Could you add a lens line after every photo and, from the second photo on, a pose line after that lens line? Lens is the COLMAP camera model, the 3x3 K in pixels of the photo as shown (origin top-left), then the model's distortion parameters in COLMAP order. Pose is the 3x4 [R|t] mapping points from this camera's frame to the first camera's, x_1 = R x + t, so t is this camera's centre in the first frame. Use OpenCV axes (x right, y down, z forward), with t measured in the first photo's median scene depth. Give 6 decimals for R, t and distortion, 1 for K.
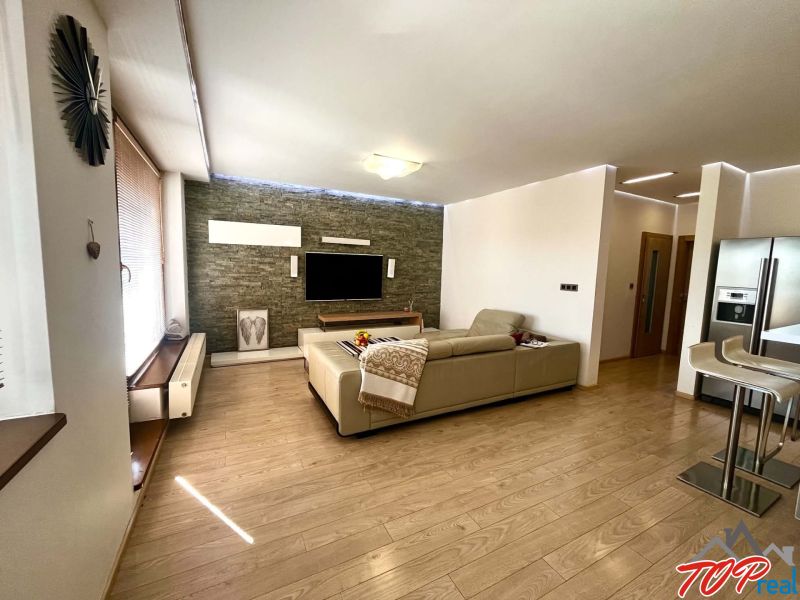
lens RADIAL K [[325.7, 0, 396.3], [0, 325.7, 299.5], [0, 0, 1]] dist [-0.007536, 0.000380]
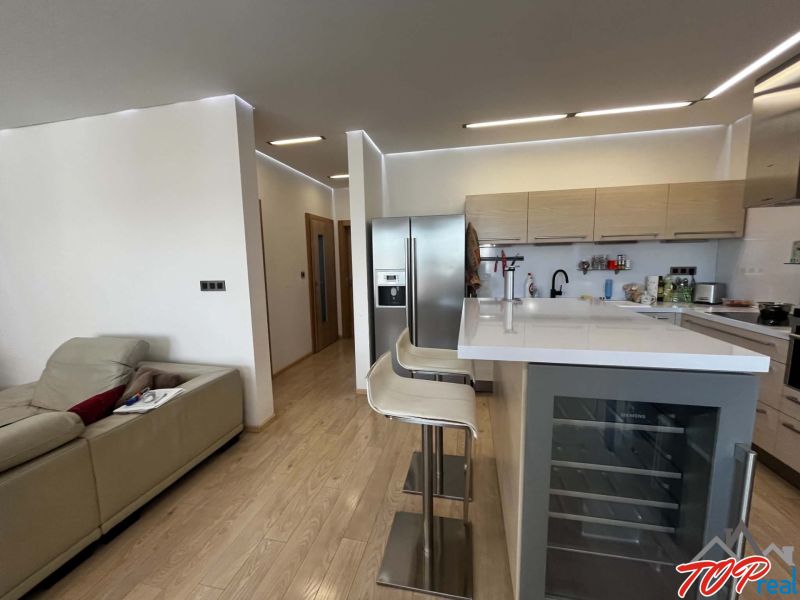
lens RADIAL K [[325.7, 0, 396.7], [0, 325.7, 299.4], [0, 0, 1]] dist [-0.007536, 0.000380]
pose [[0.640791, -0.134720, 0.755803, 0.221951], [0.115488, 0.990195, 0.078586, -0.015621], [-0.758979, 0.036929, 0.650067, 0.246282]]
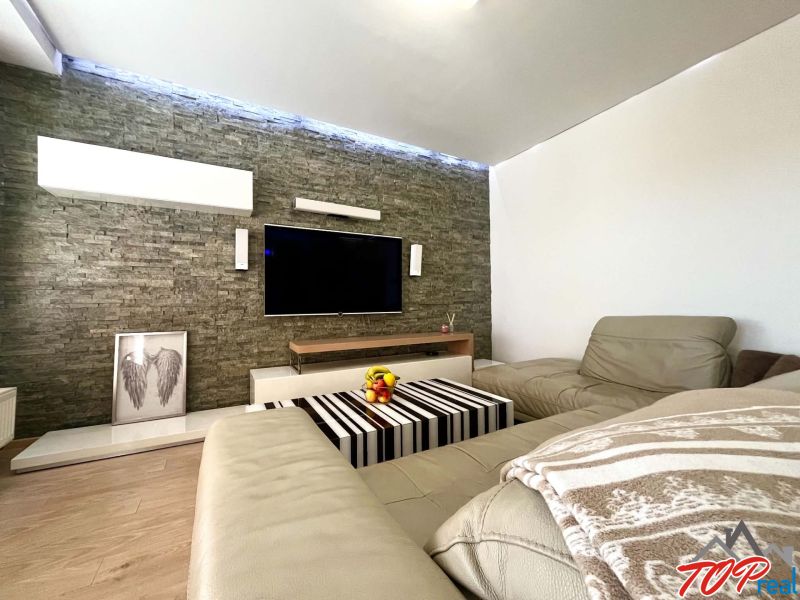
lens RADIAL K [[325.7, 0, 396.0], [0, 325.7, 299.3], [0, 0, 1]] dist [-0.007536, 0.000380]
pose [[0.999105, -0.036468, 0.021429, -0.079768], [0.038666, 0.992827, -0.113138, 0.048098], [-0.017150, 0.113865, 0.993348, 0.491285]]
